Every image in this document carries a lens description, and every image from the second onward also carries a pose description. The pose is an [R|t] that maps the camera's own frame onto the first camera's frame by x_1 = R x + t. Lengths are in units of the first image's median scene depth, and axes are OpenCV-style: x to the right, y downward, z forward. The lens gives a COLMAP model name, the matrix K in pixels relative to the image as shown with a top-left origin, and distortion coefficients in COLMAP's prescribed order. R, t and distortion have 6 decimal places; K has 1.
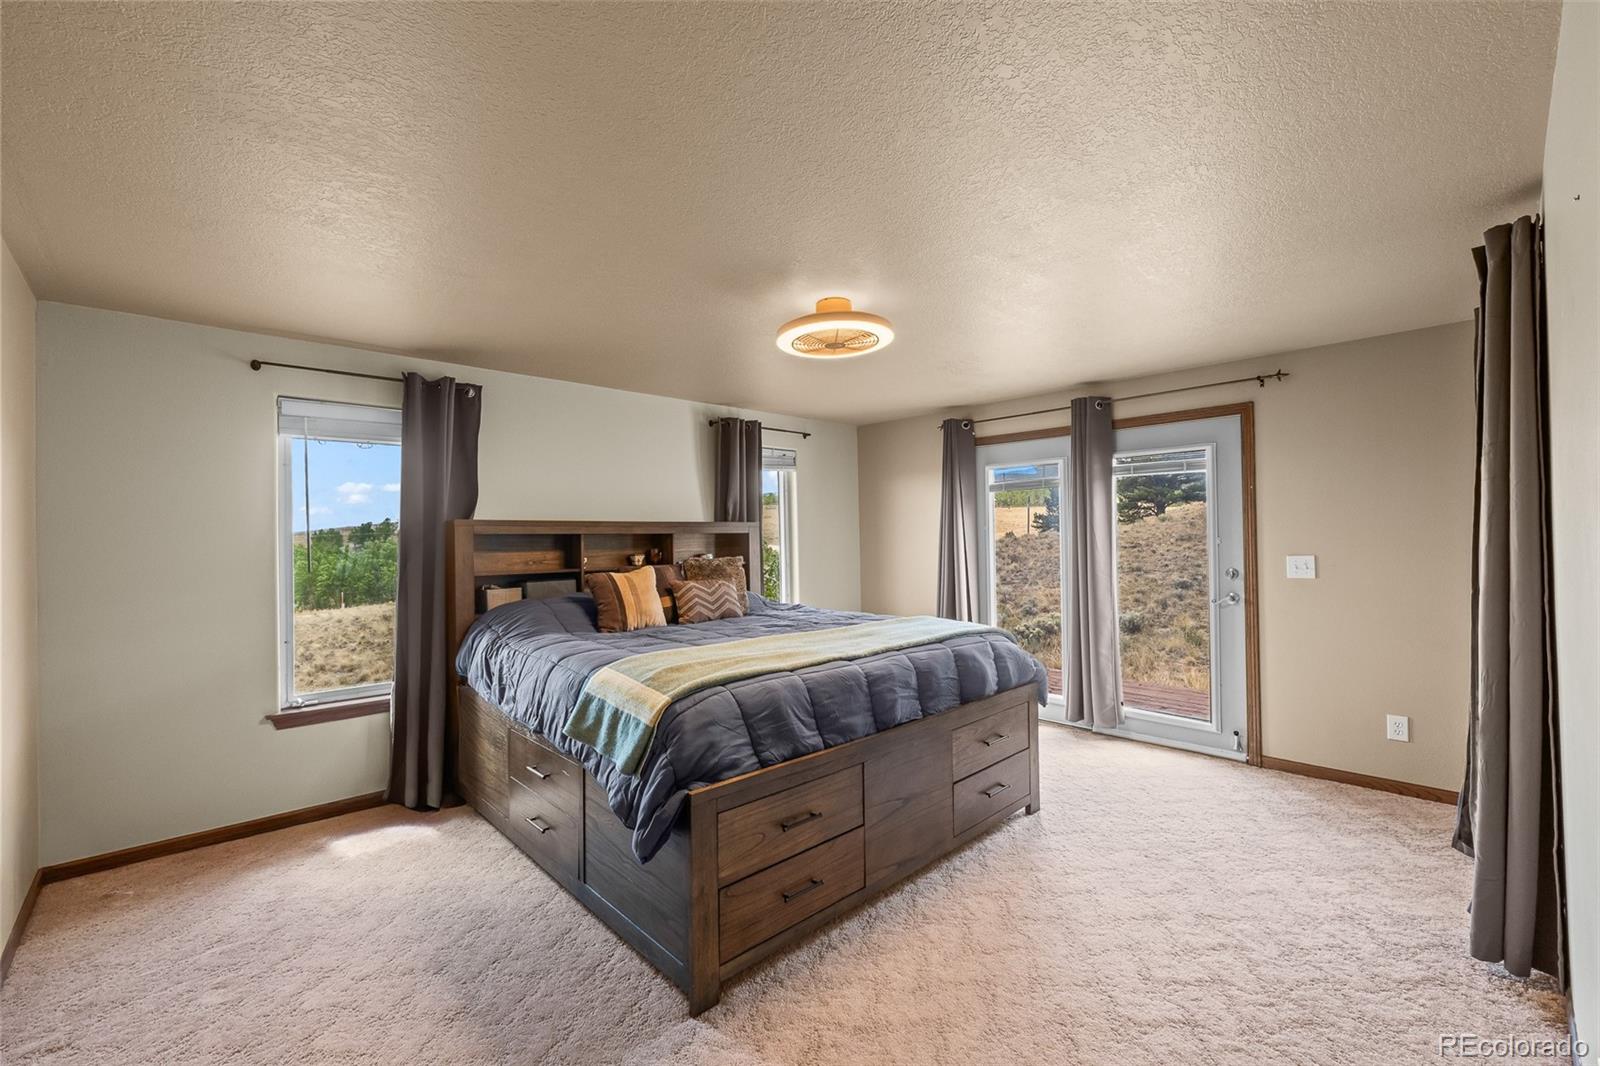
lens RADIAL K [[671.9, 0, 800.0], [0, 671.9, 533.0], [0, 0, 1]] dist [-0.000294, -0.000023]
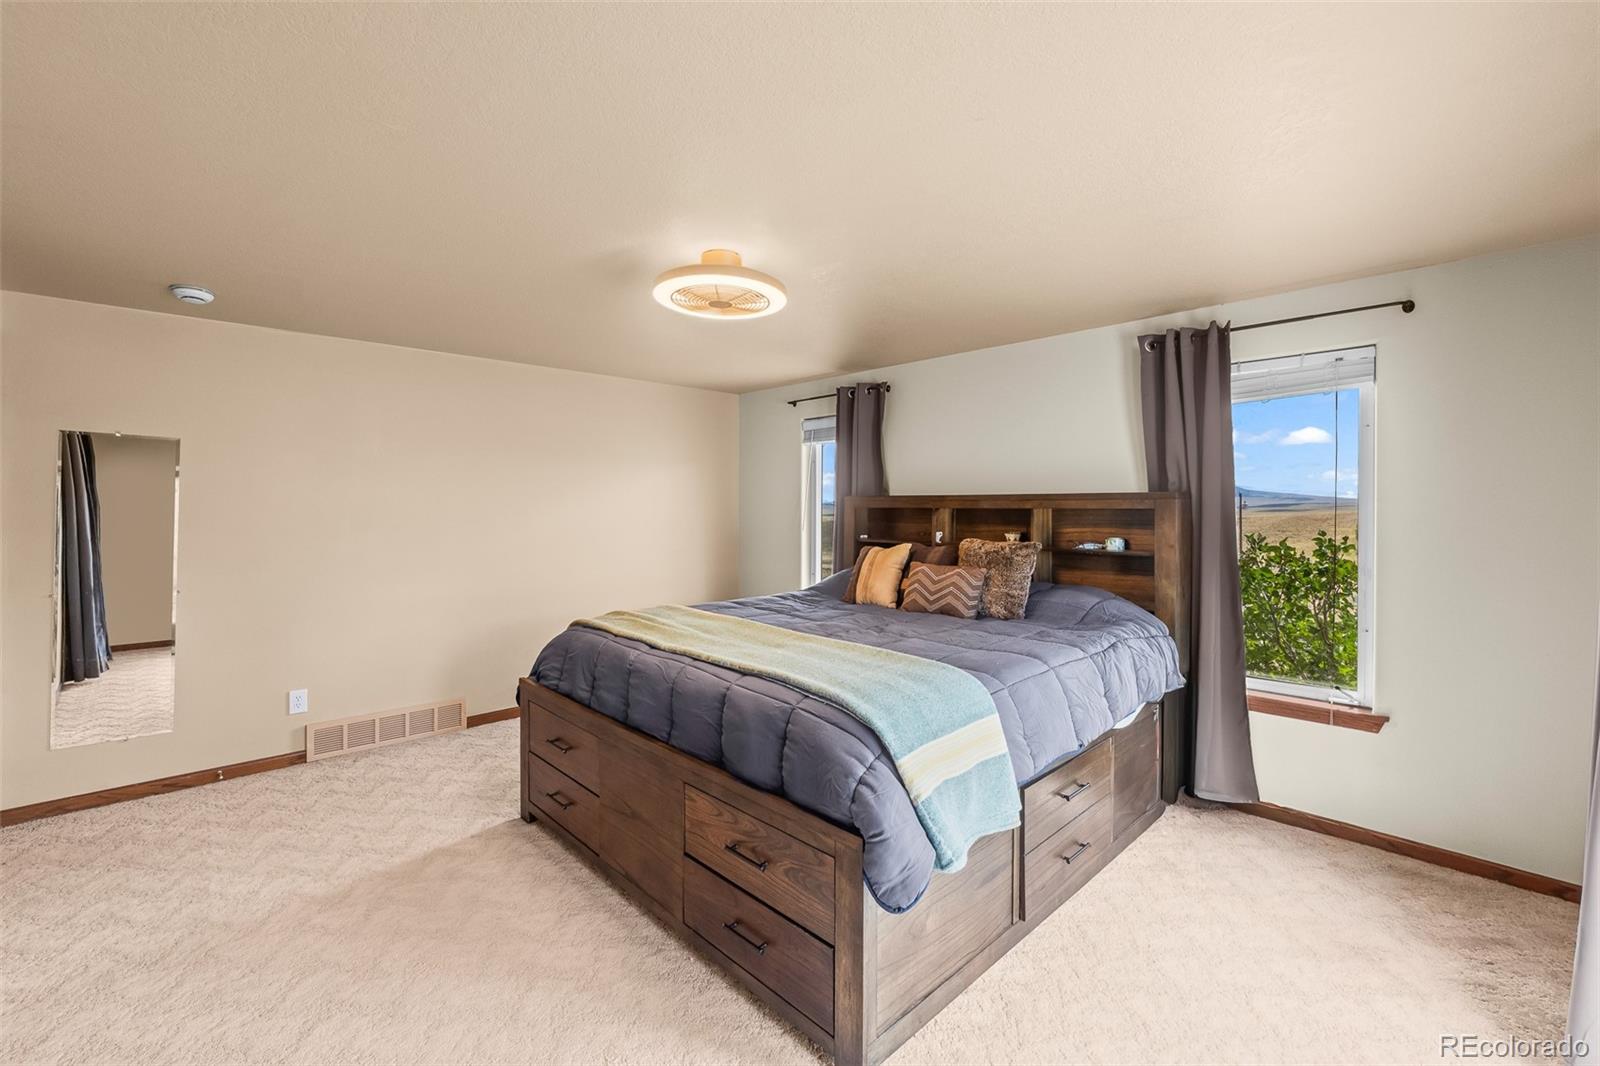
lens RADIAL K [[681.0, 0, 799.3], [0, 681.0, 510.8], [0, 0, 1]] dist [0.000136, -0.000007]
pose [[0.005141, 0.024210, -0.999694, 0.722752], [0.006001, 0.999688, 0.024241, -0.021014], [0.999969, -0.006124, 0.004994, 0.828890]]
